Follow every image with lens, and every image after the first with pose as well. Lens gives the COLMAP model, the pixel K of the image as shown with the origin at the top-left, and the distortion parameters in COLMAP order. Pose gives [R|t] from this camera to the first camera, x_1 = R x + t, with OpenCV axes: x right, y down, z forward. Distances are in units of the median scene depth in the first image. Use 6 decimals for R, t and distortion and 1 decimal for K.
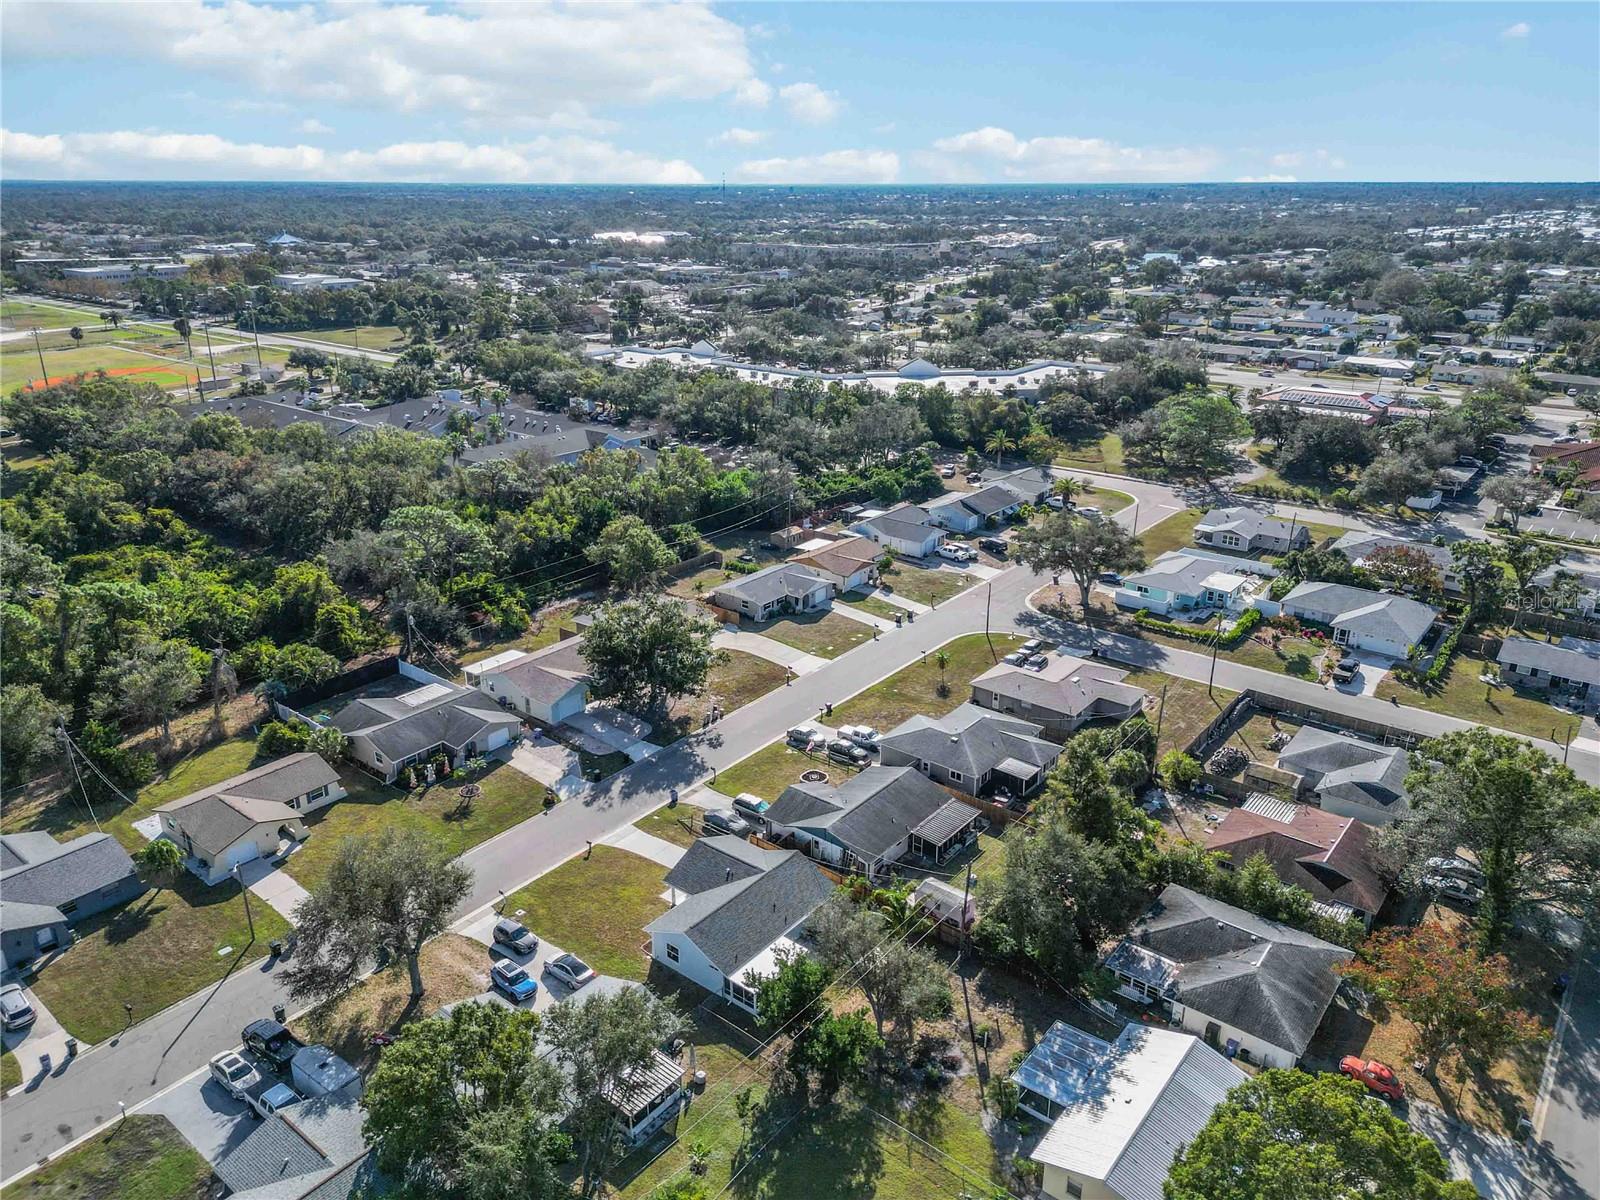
lens RADIAL K [[1121.7, 0, 801.9], [0, 1121.7, 610.2], [0, 0, 1]] dist [0.062786, -0.054141]
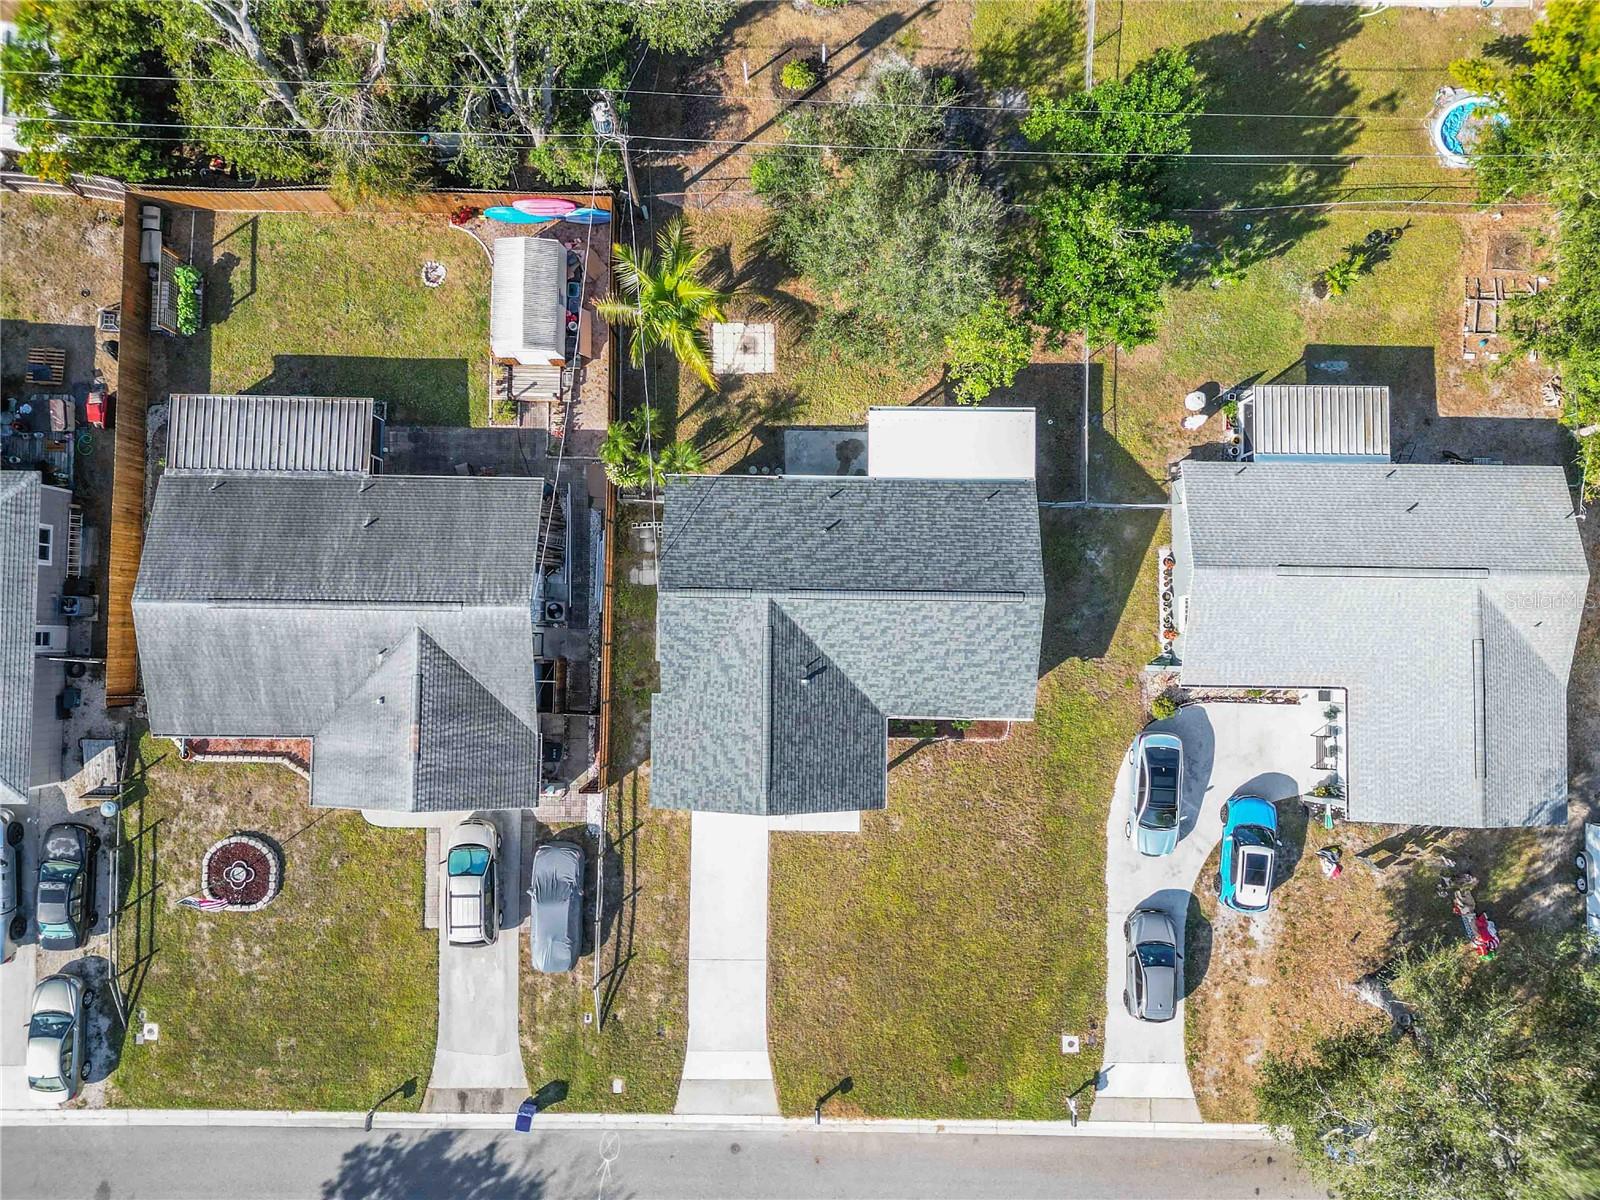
lens RADIAL K [[1121.7, 0, 800.9], [0, 1121.7, 596.5], [0, 0, 1]] dist [0.062786, -0.054141]
pose [[-0.613937, -0.788737, 0.031230, -0.039108], [0.282499, -0.182604, 0.941727, -0.130285], [-0.737072, 0.586984, 0.334925, 0.628560]]
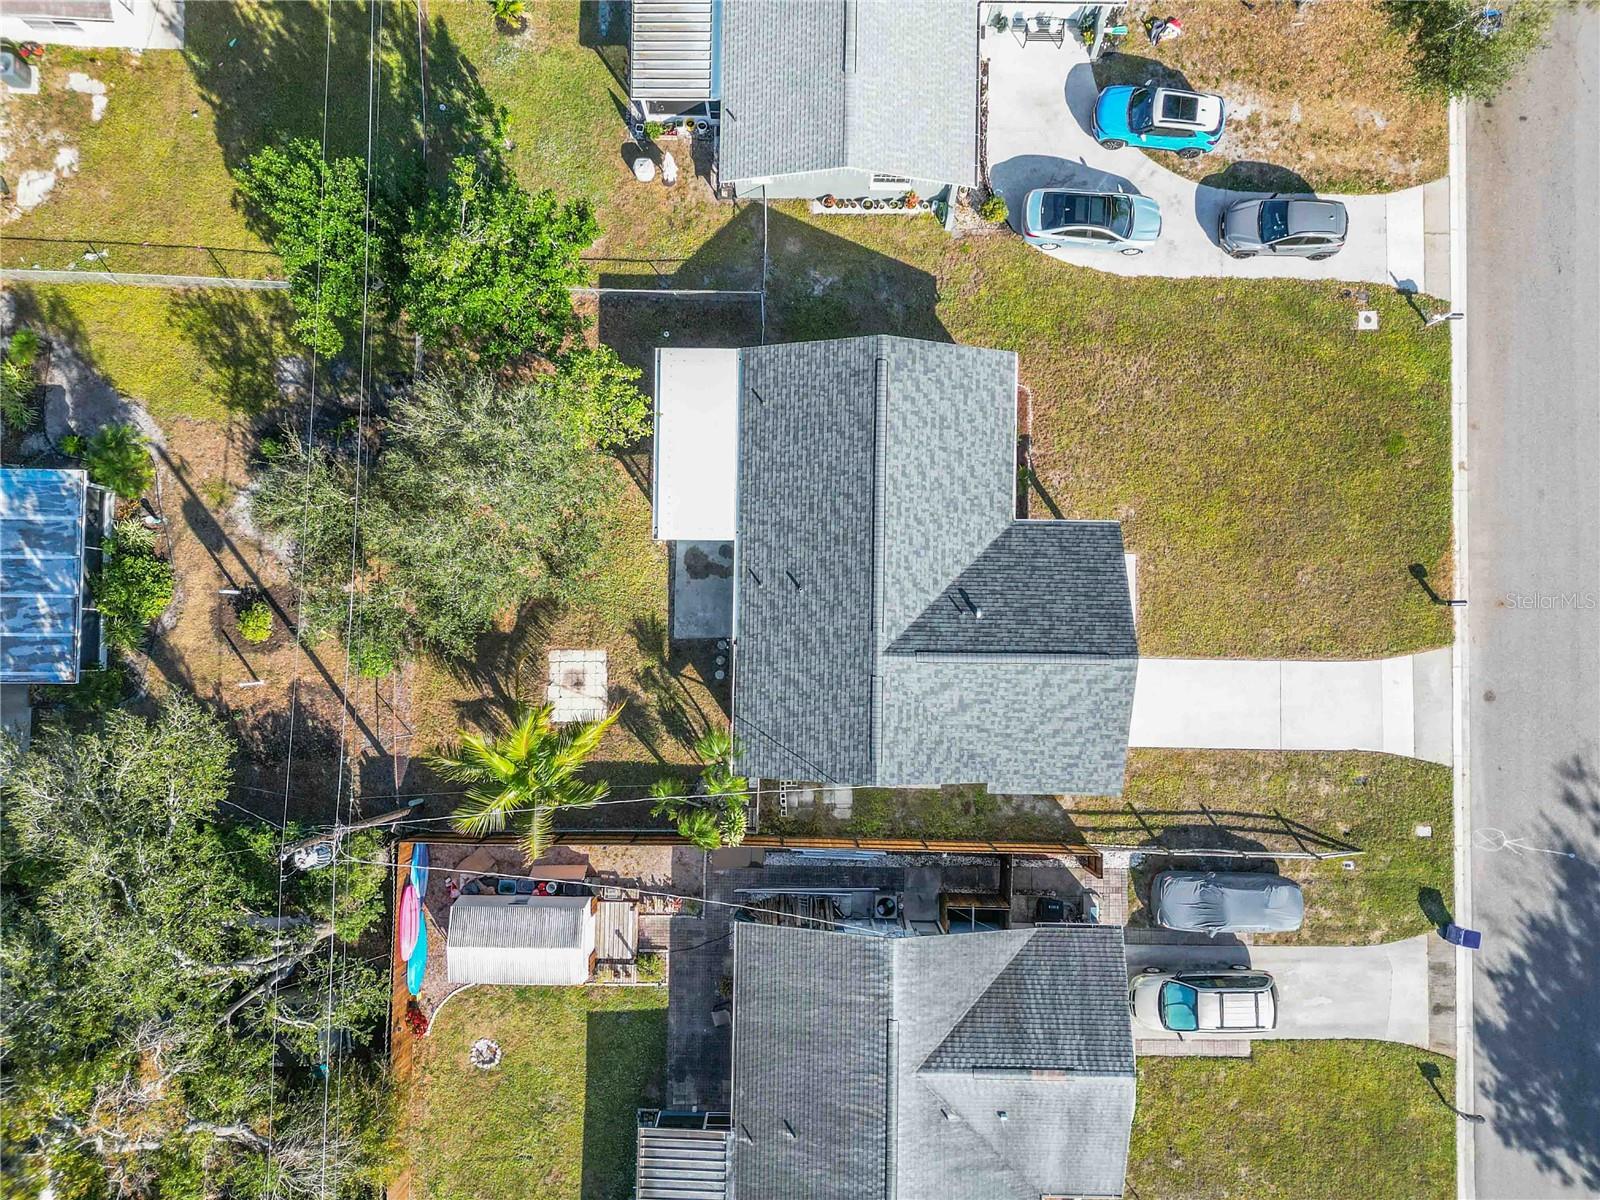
lens RADIAL K [[1121.7, 0, 794.6], [0, 1121.7, 598.7], [0, 0, 1]] dist [0.062786, -0.054141]
pose [[-0.790888, 0.611394, -0.026327, -0.007504], [-0.222960, -0.247819, 0.942802, -0.080577], [0.569899, 0.751520, 0.332313, 0.629099]]
